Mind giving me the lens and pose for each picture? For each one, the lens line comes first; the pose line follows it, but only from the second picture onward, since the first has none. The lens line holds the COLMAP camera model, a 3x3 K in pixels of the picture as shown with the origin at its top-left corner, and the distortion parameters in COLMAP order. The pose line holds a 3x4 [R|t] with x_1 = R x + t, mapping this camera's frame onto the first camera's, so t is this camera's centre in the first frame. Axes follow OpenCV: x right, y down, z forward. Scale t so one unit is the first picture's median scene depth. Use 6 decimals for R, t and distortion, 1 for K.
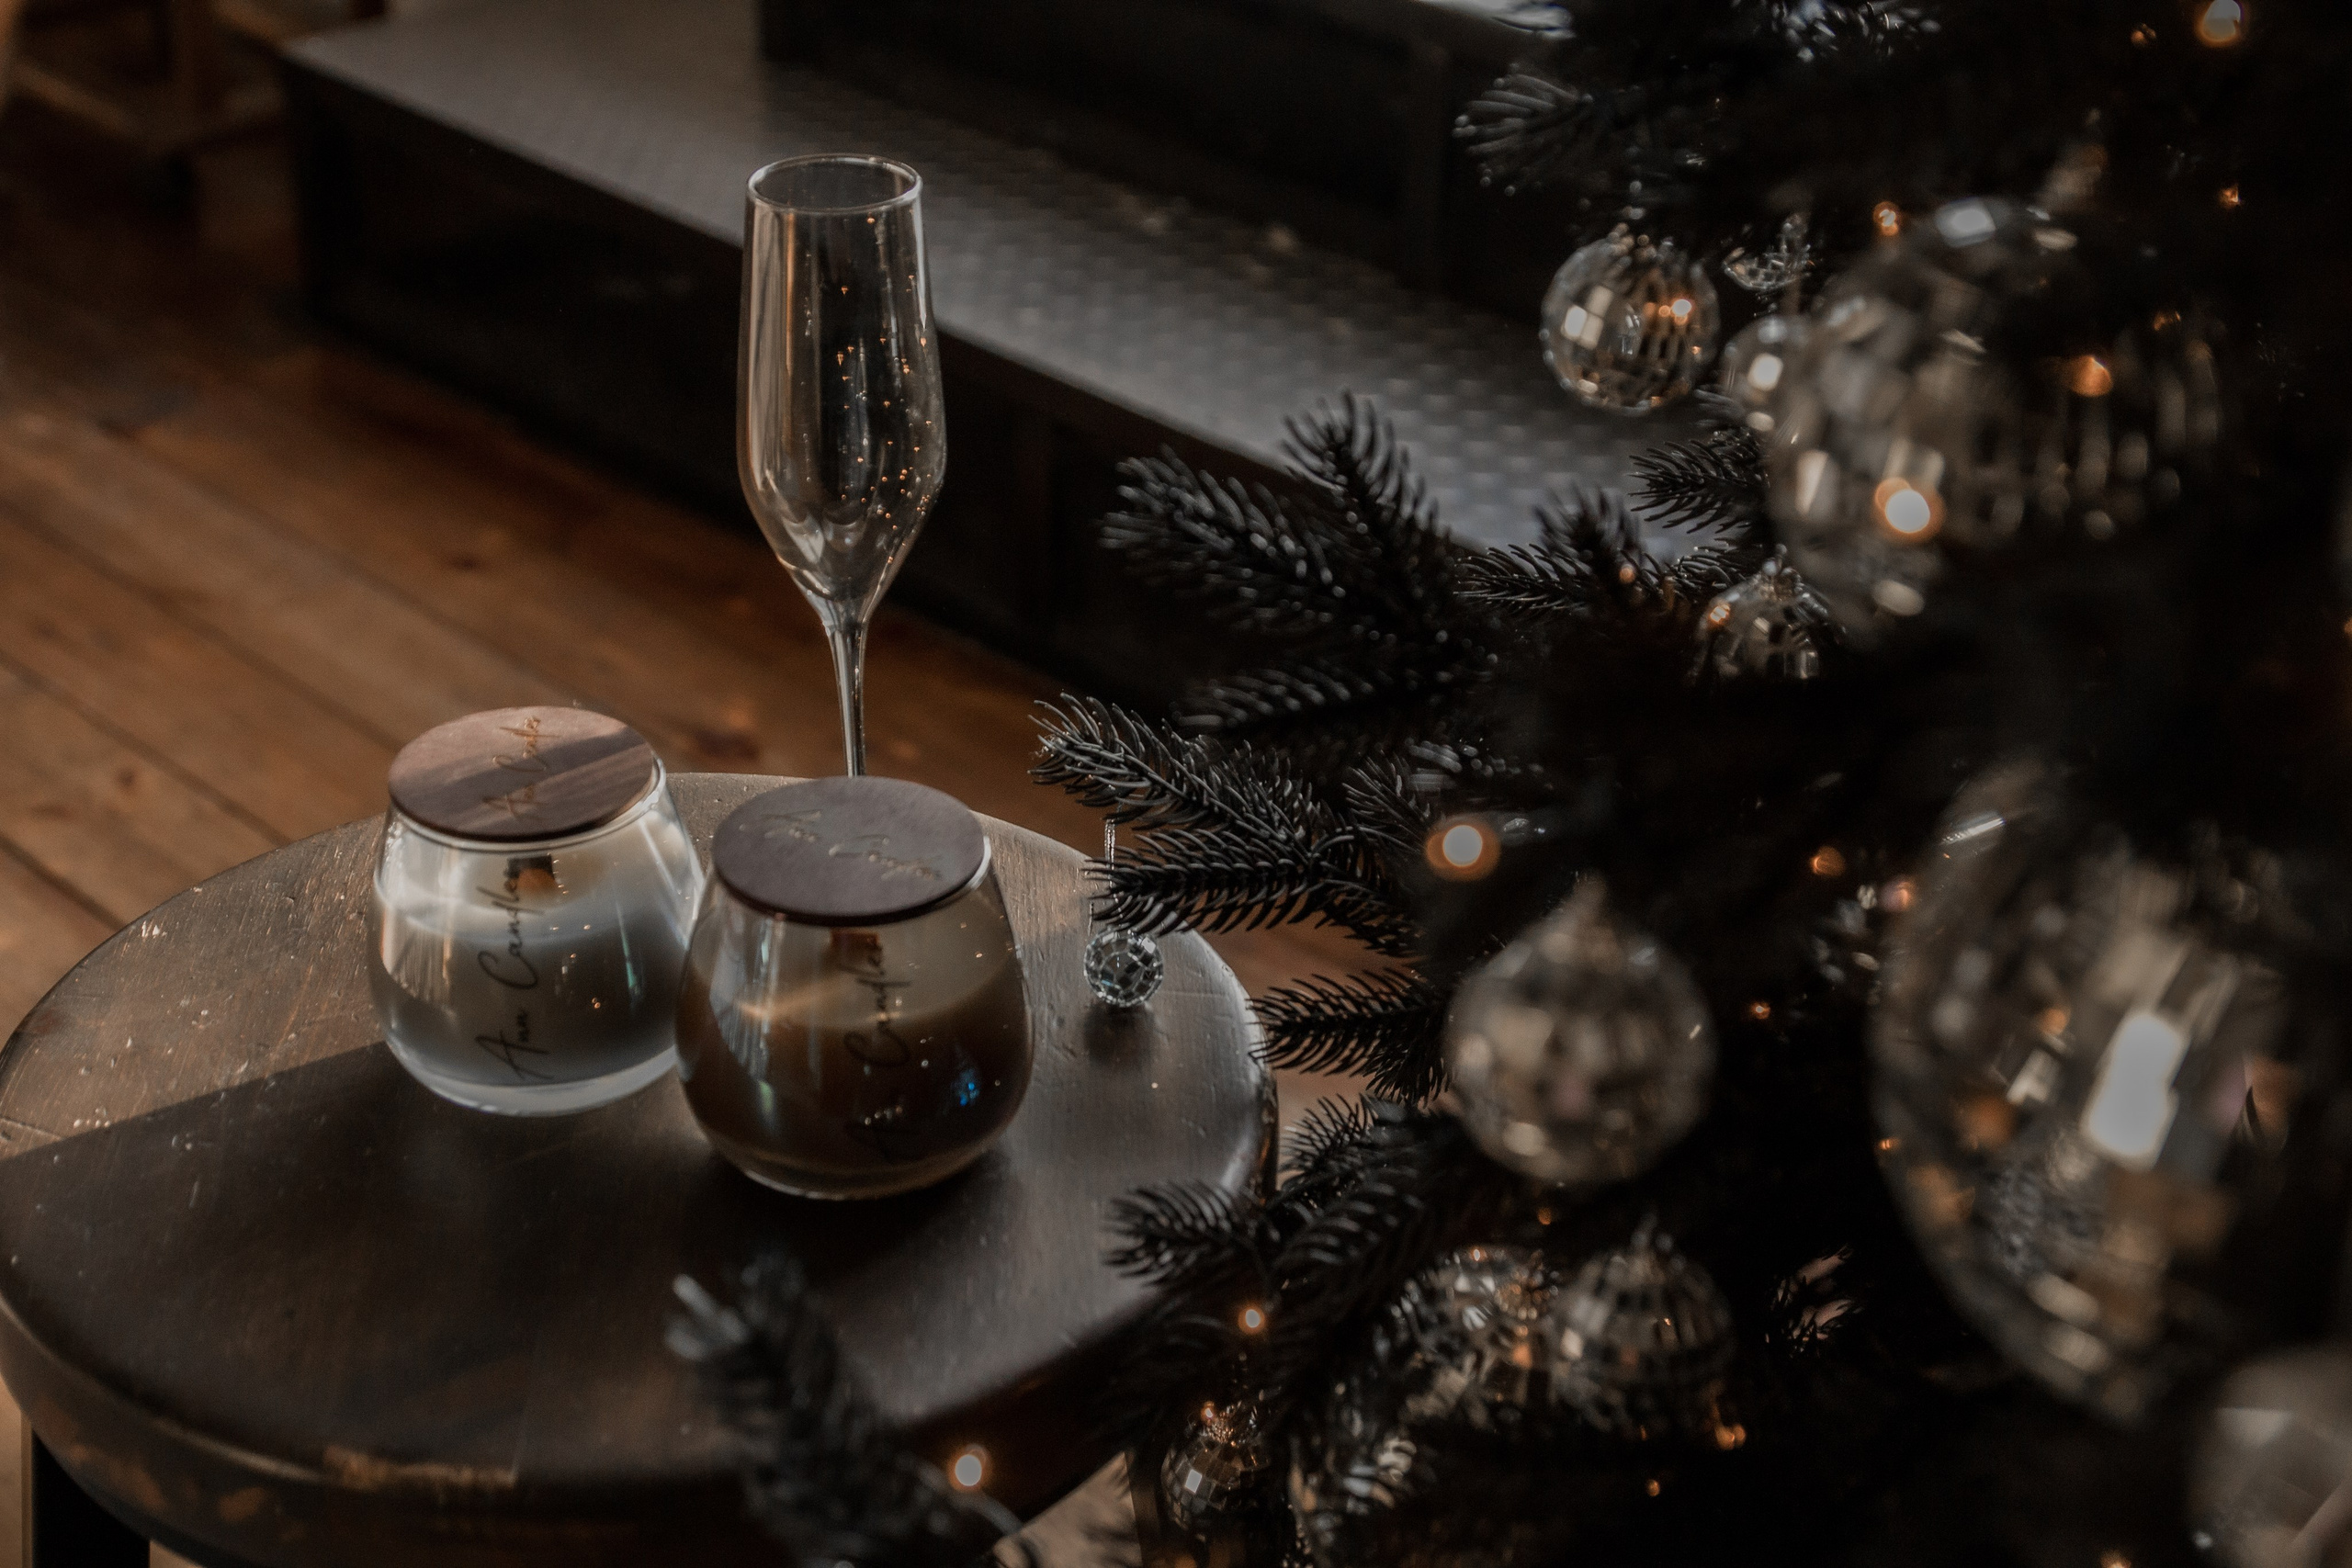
lens RADIAL K [[5728.7, 0, 1176.0], [0, 5728.7, 784.0], [0, 0, 1]] dist [-0.062456, 0.917920]
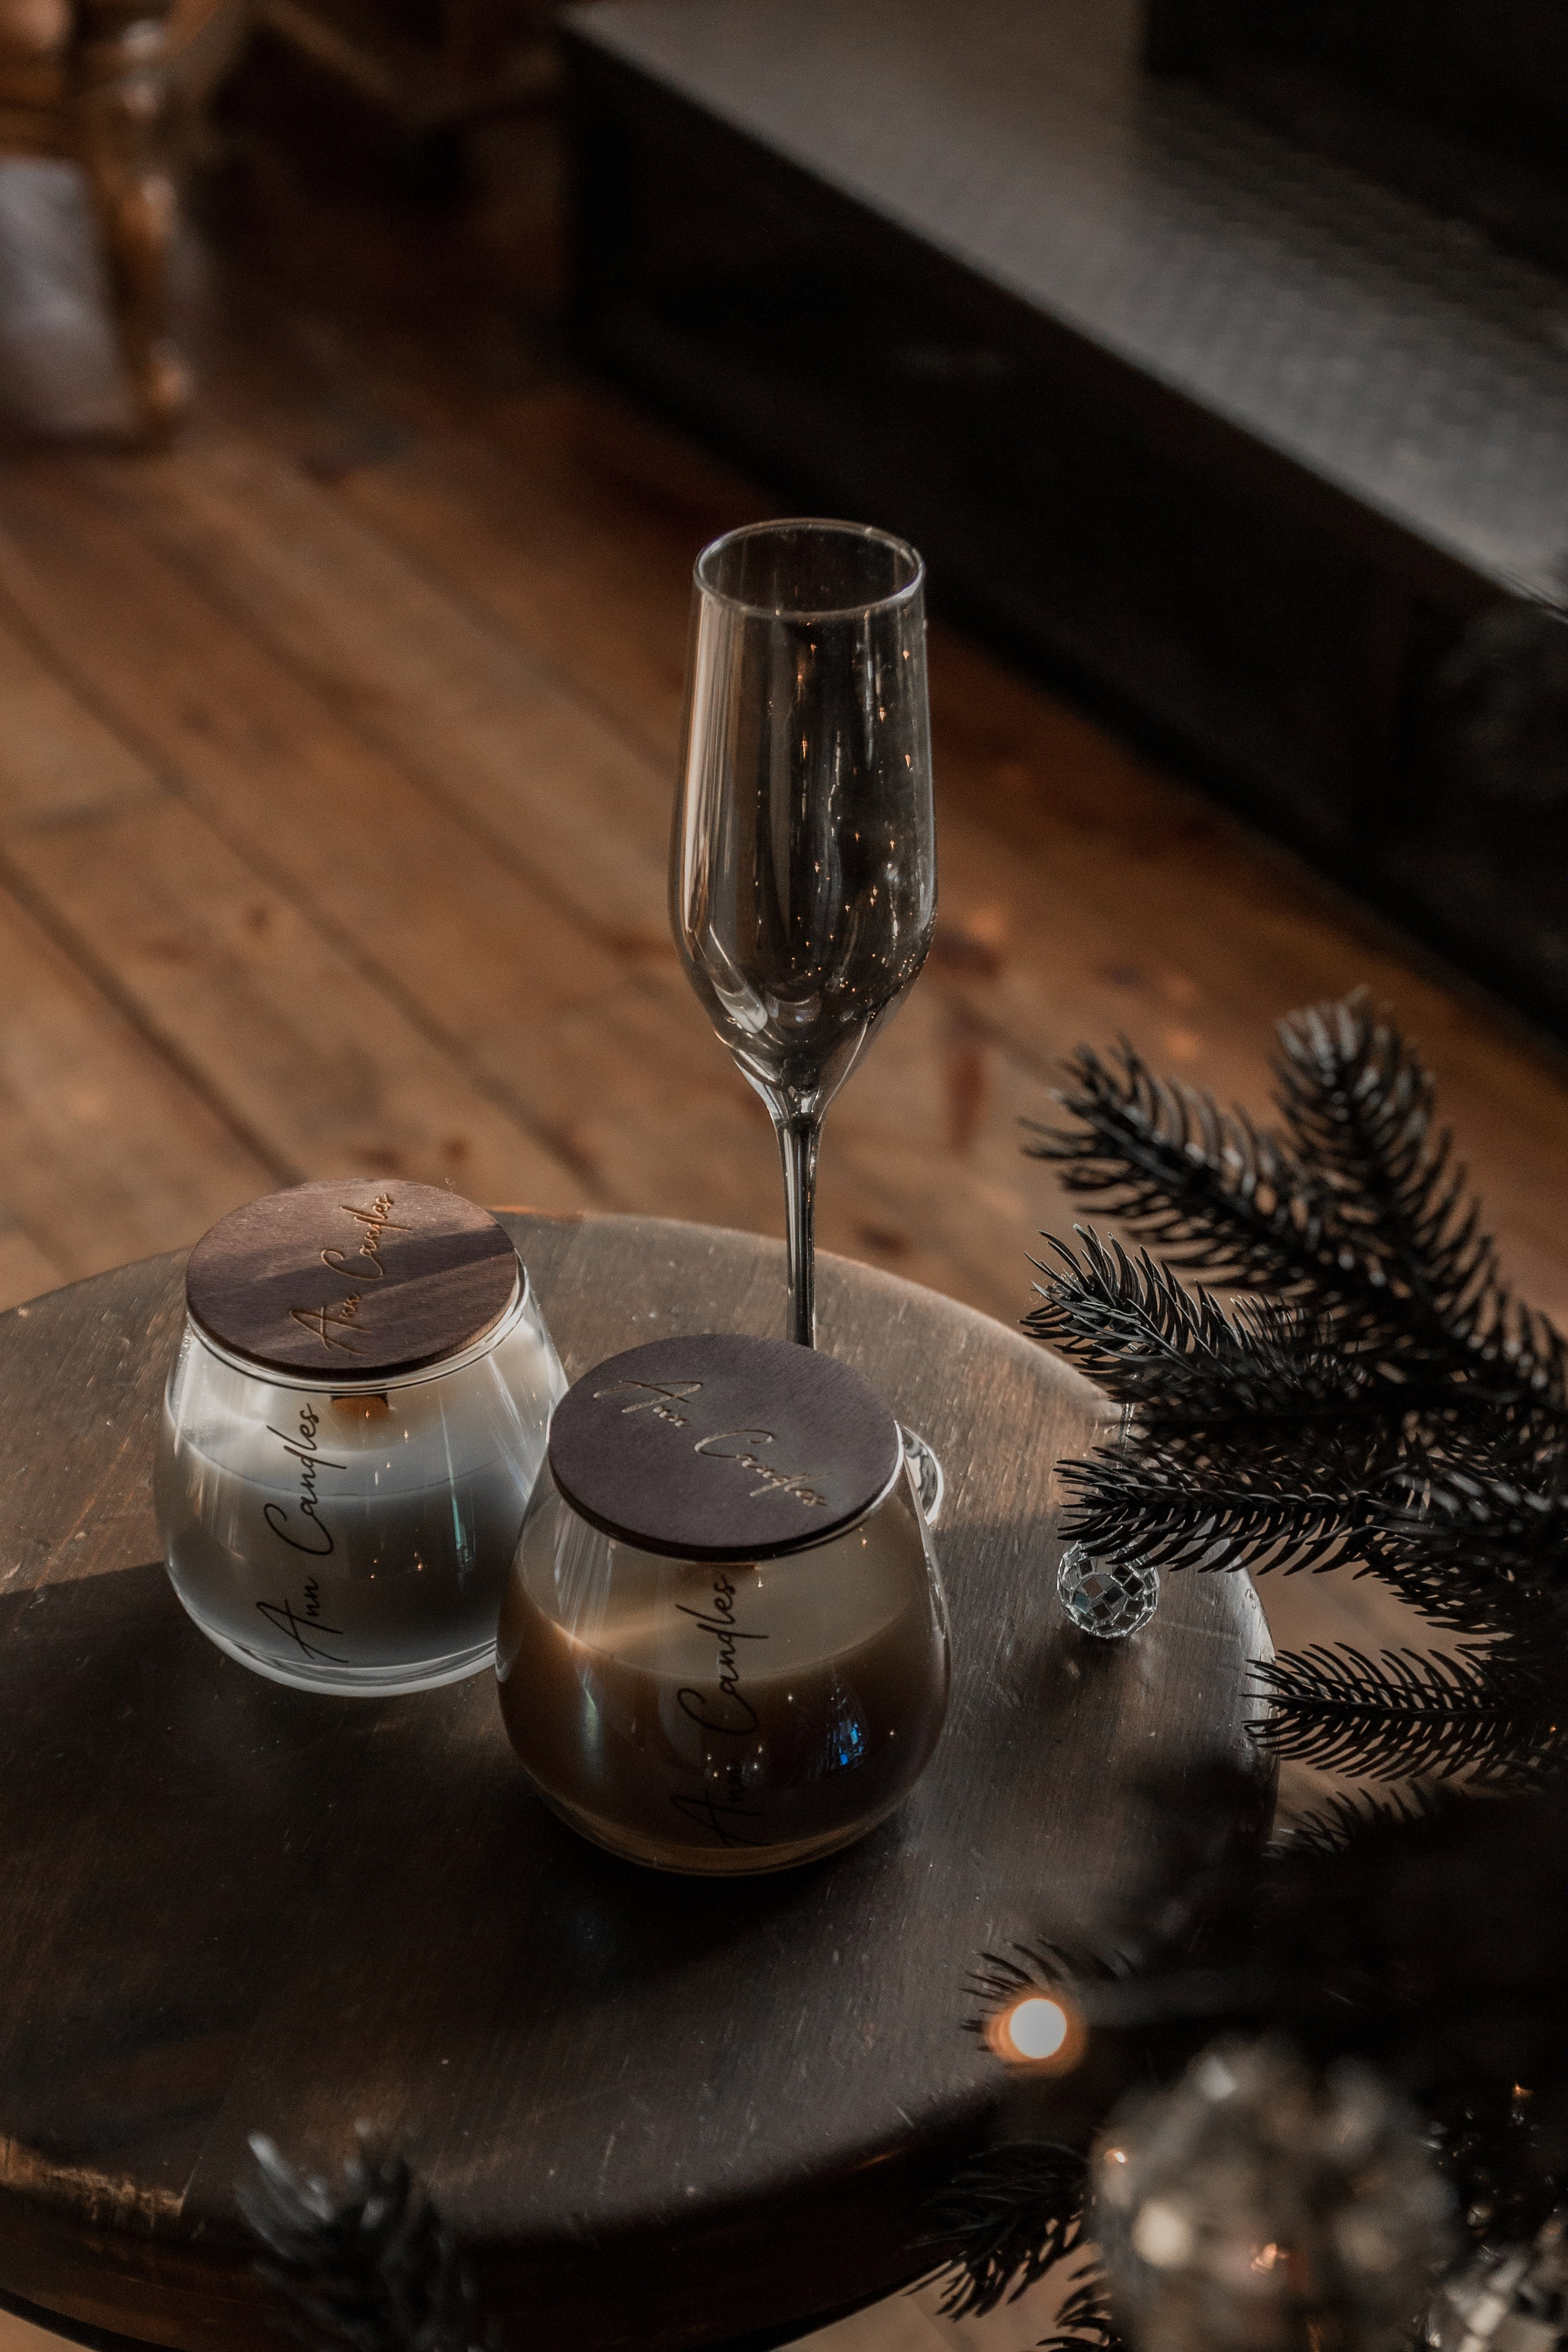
lens RADIAL K [[5729.2, 0, 783.3], [0, 5729.2, 1034.6], [0, 0, 1]] dist [-0.062456, 0.917920]
pose [[0.951334, 0.136608, -0.276230, 0.155102], [-0.082211, 0.976395, 0.199736, -0.194962], [0.296995, -0.167306, 0.940108, 0.271400]]
